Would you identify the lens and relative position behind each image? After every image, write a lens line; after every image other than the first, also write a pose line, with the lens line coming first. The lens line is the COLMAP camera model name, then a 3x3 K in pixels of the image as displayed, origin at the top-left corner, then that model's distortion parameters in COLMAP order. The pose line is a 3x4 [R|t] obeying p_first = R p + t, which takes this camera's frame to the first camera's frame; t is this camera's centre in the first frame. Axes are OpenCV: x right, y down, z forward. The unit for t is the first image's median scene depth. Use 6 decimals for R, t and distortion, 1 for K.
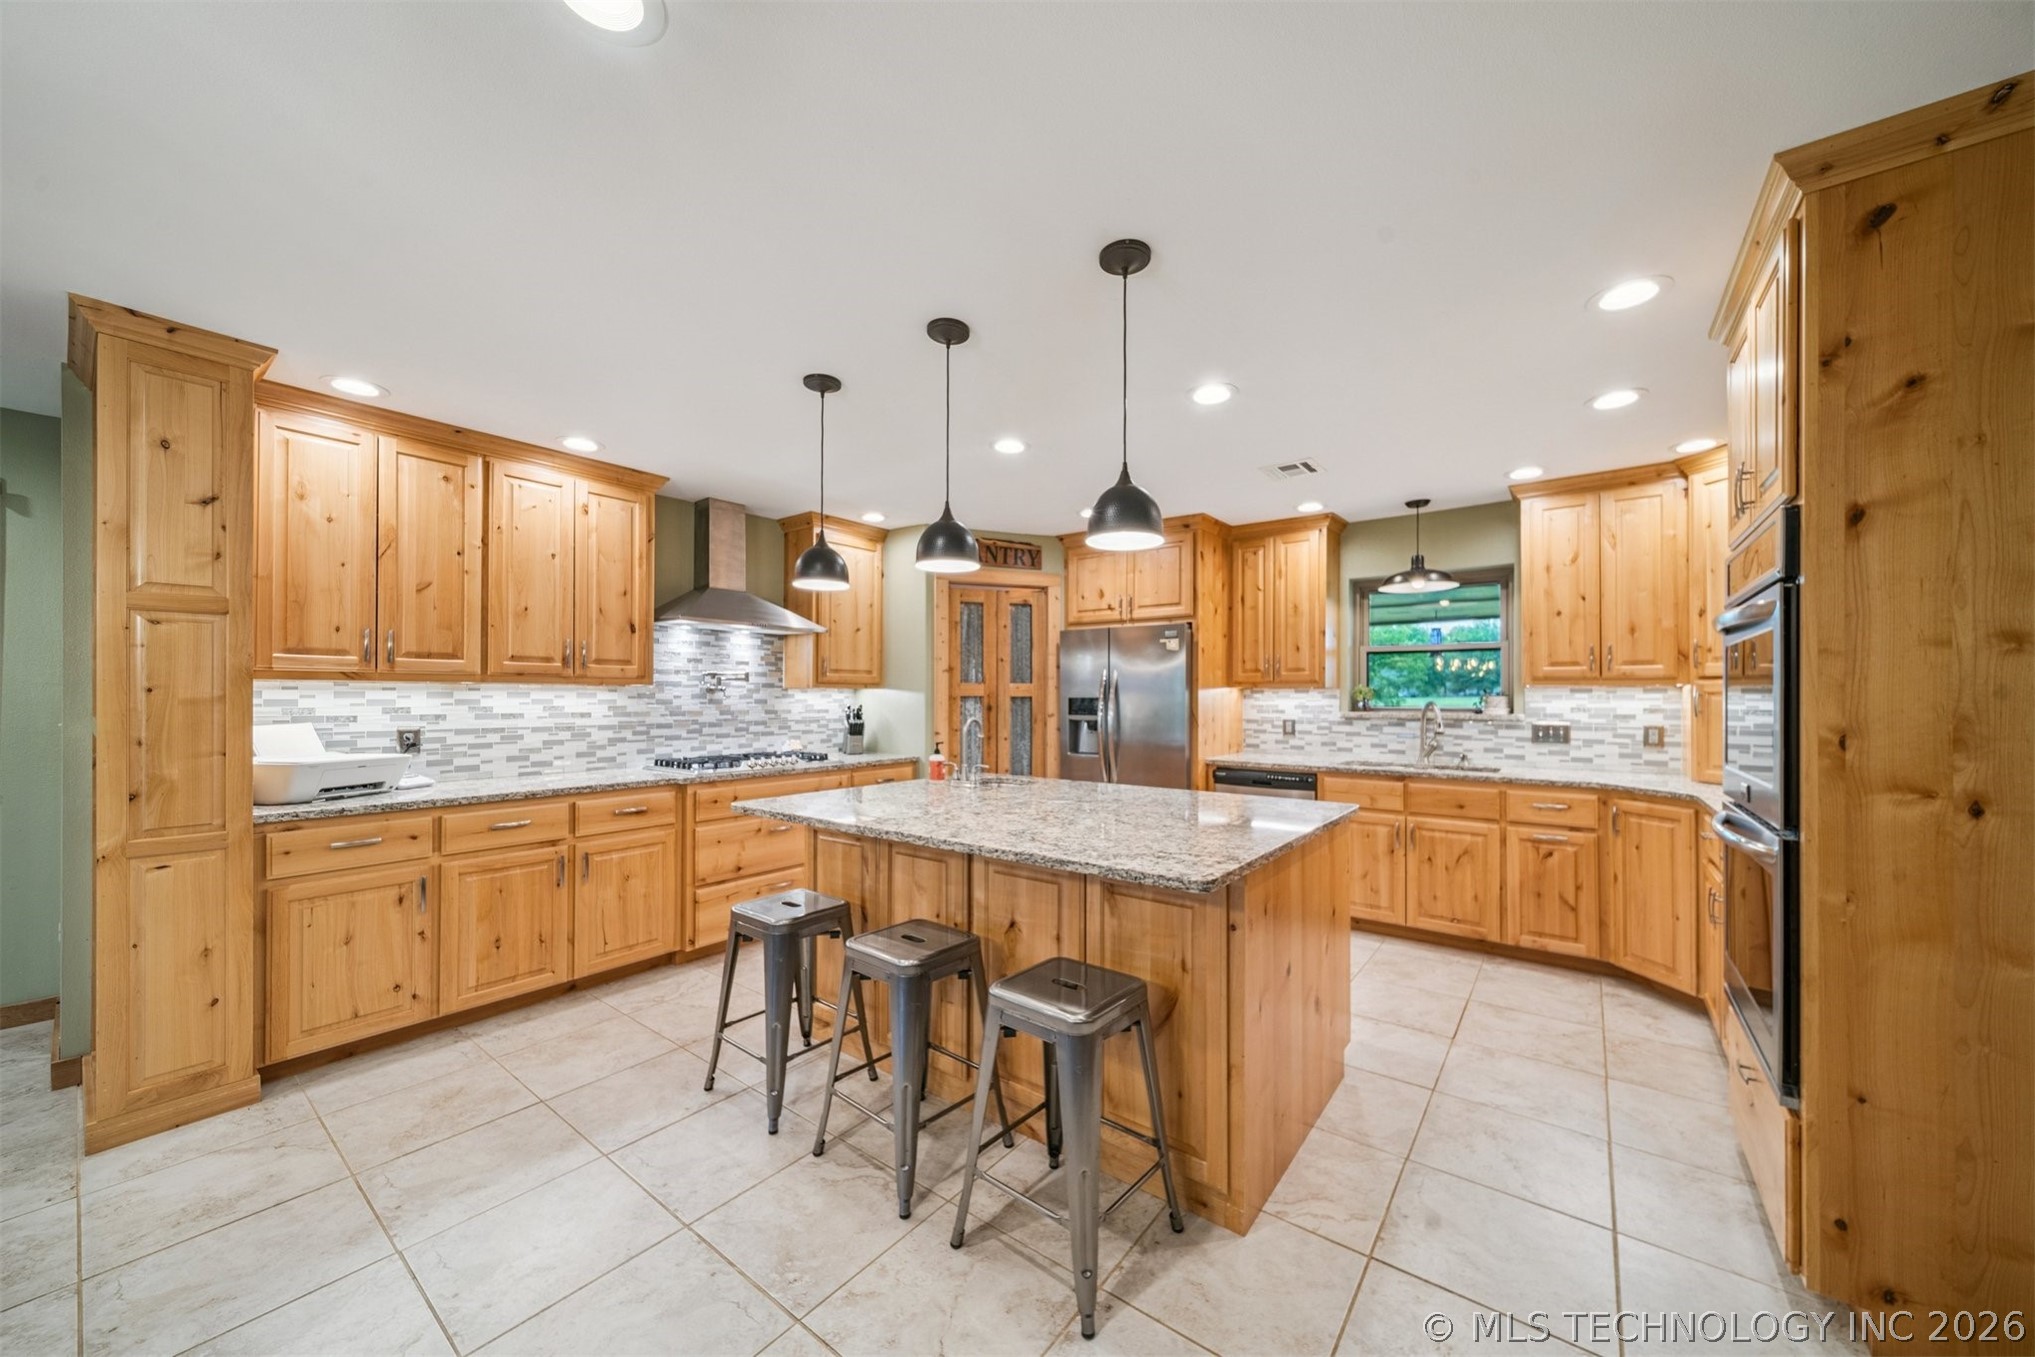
lens RADIAL K [[721.3, 0, 1023.2], [0, 721.3, 694.7], [0, 0, 1]] dist [0.005407, -0.000967]
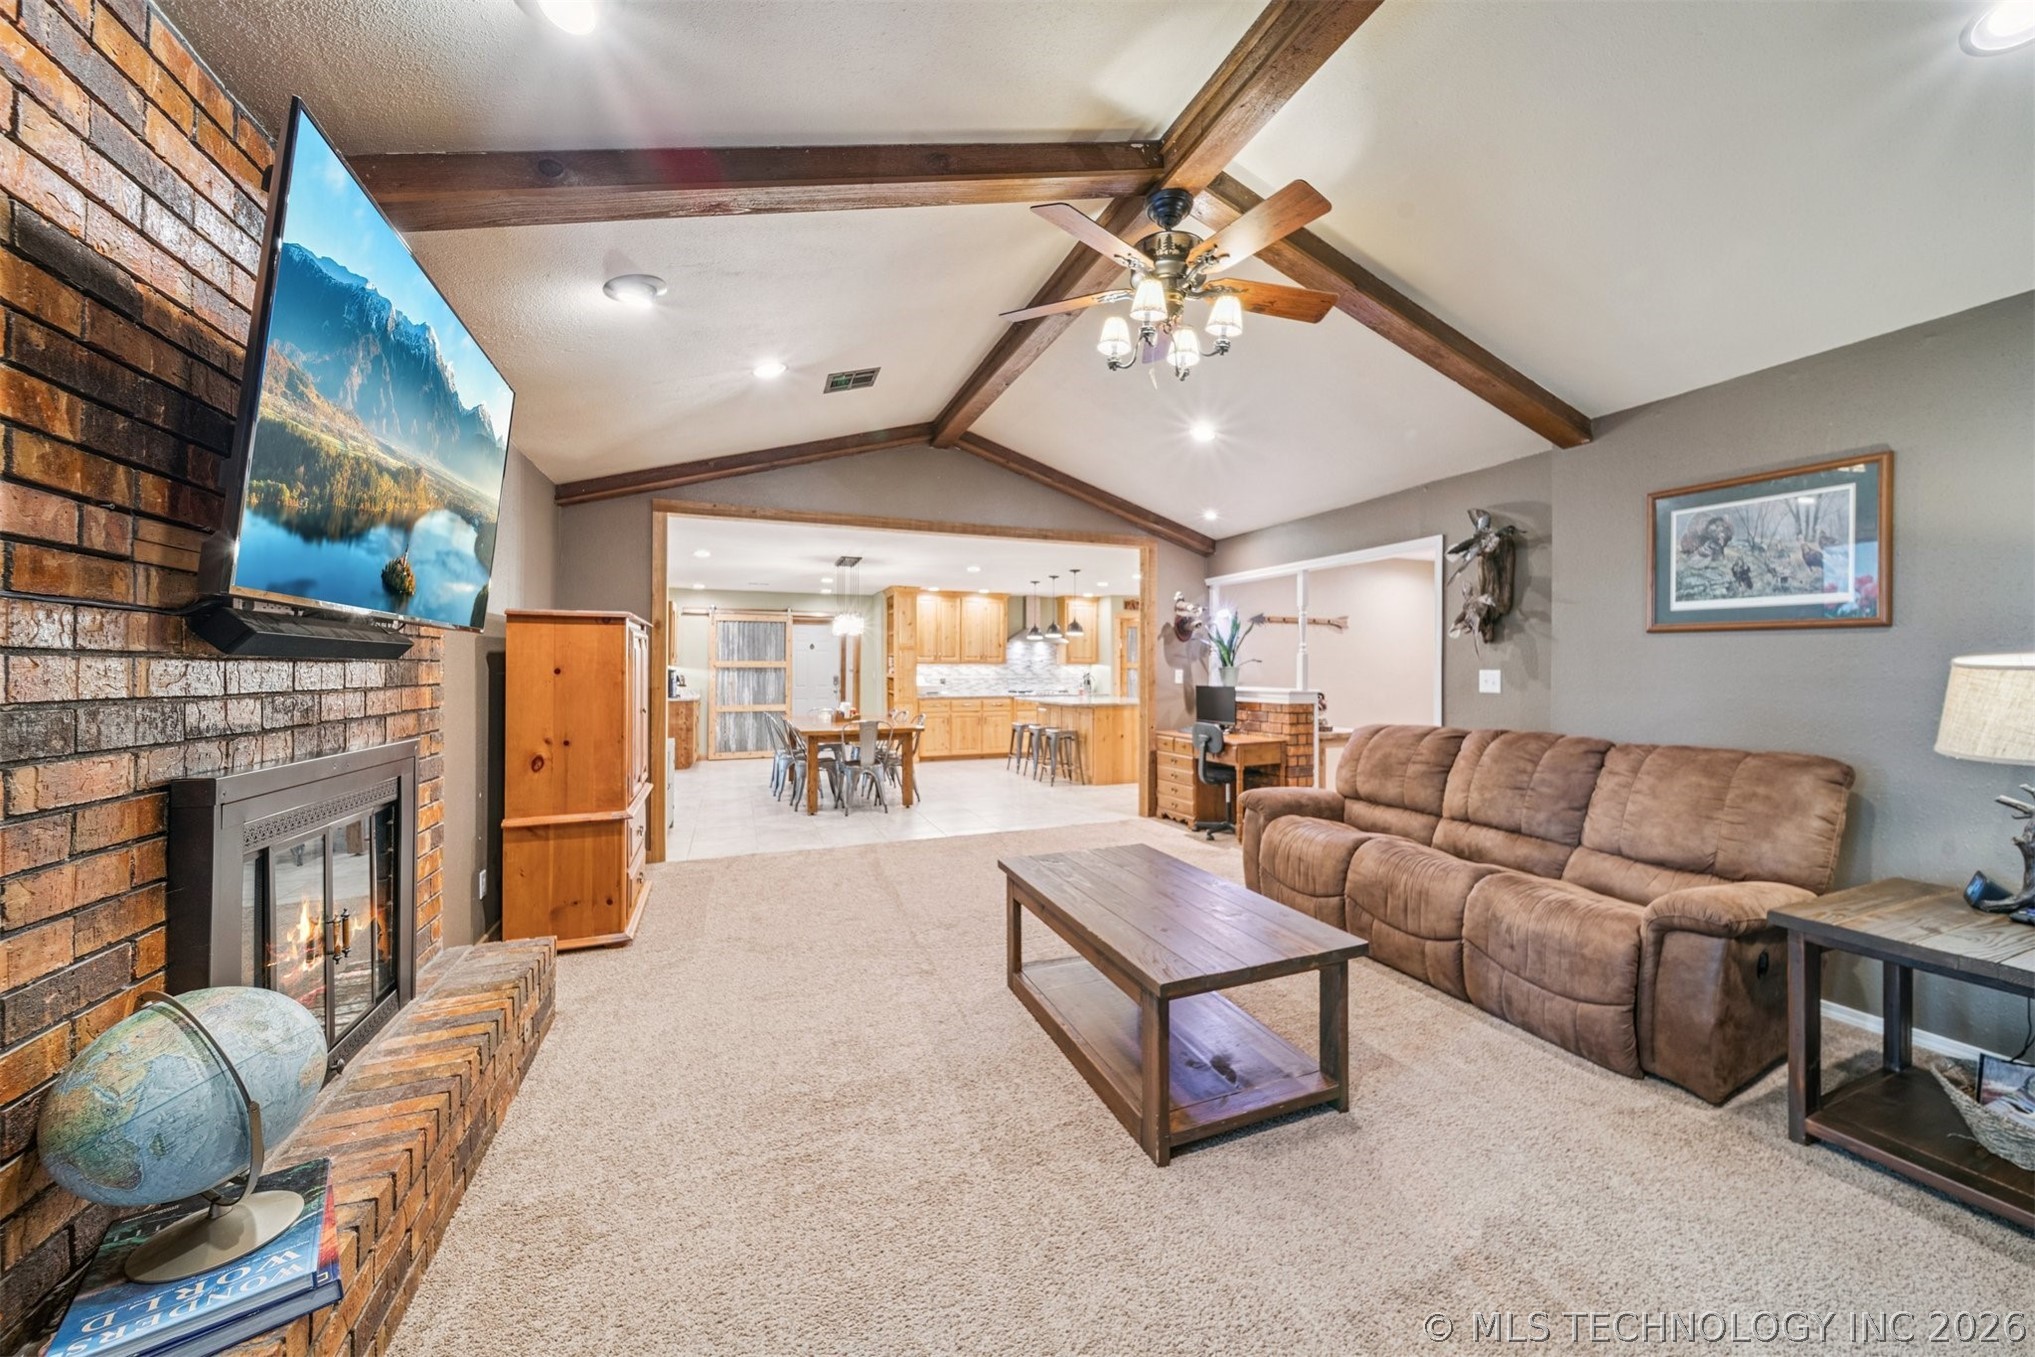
lens RADIAL K [[721.3, 0, 1049.1], [0, 721.3, 667.4], [0, 0, 1]] dist [0.005407, -0.000967]
pose [[0.873871, -0.002886, -0.486148, 0.938213], [0.003406, 0.999994, 0.000185, -0.001252], [0.486145, -0.001817, 0.873876, -1.303783]]
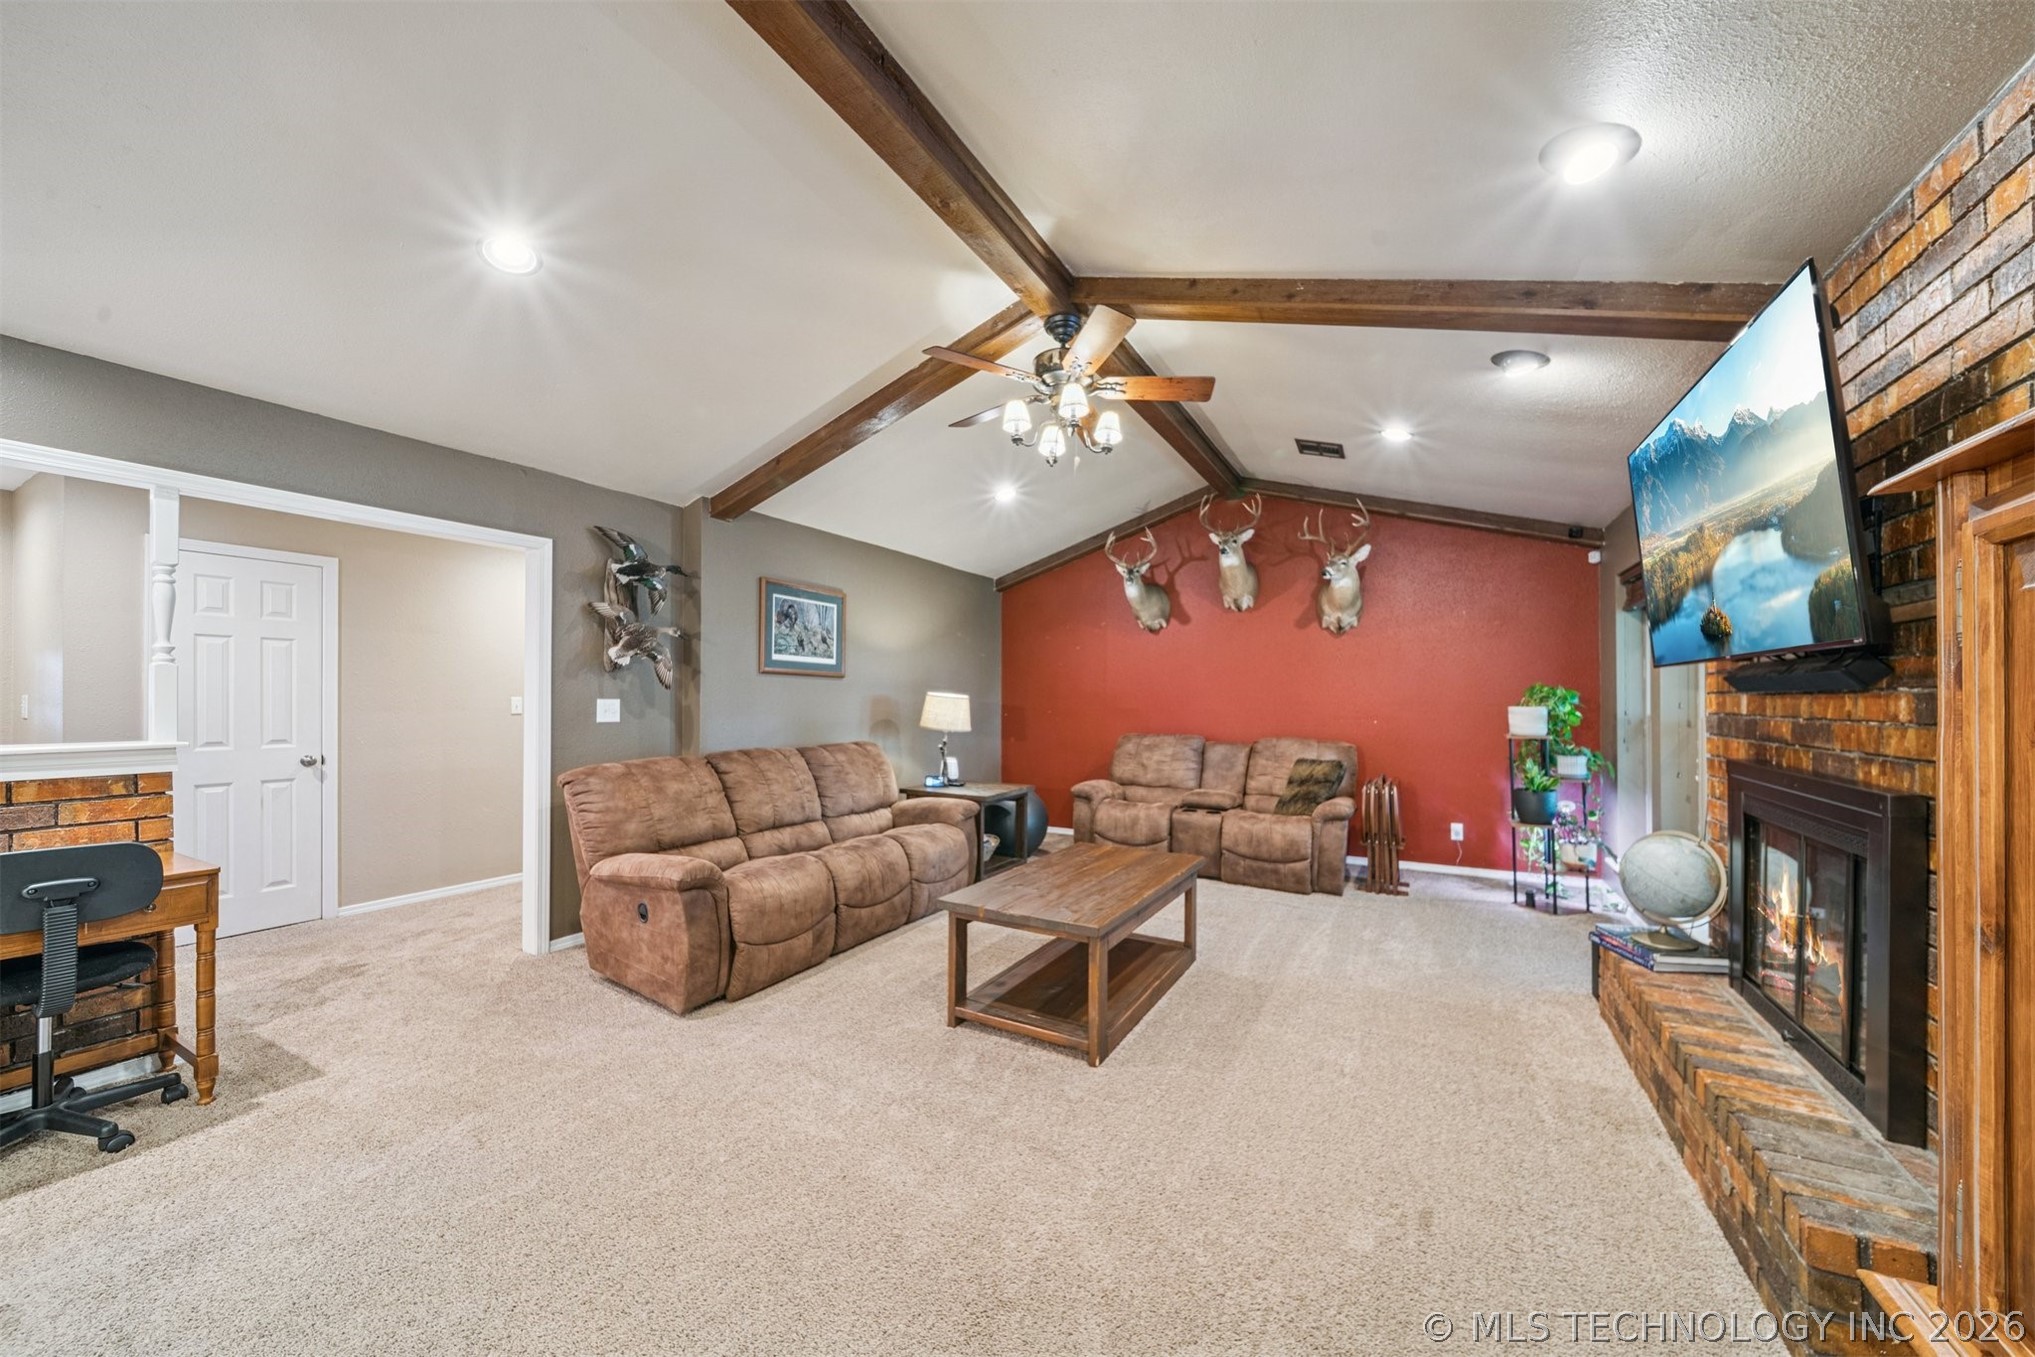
lens RADIAL K [[721.3, 0, 1029.8], [0, 721.3, 693.0], [0, 0, 1]] dist [0.005407, -0.000967]
pose [[-0.152816, 0.008578, 0.988217, 0.043519], [-0.003358, 0.999952, -0.009199, 0.003201], [-0.988249, -0.004724, -0.152780, -0.616962]]
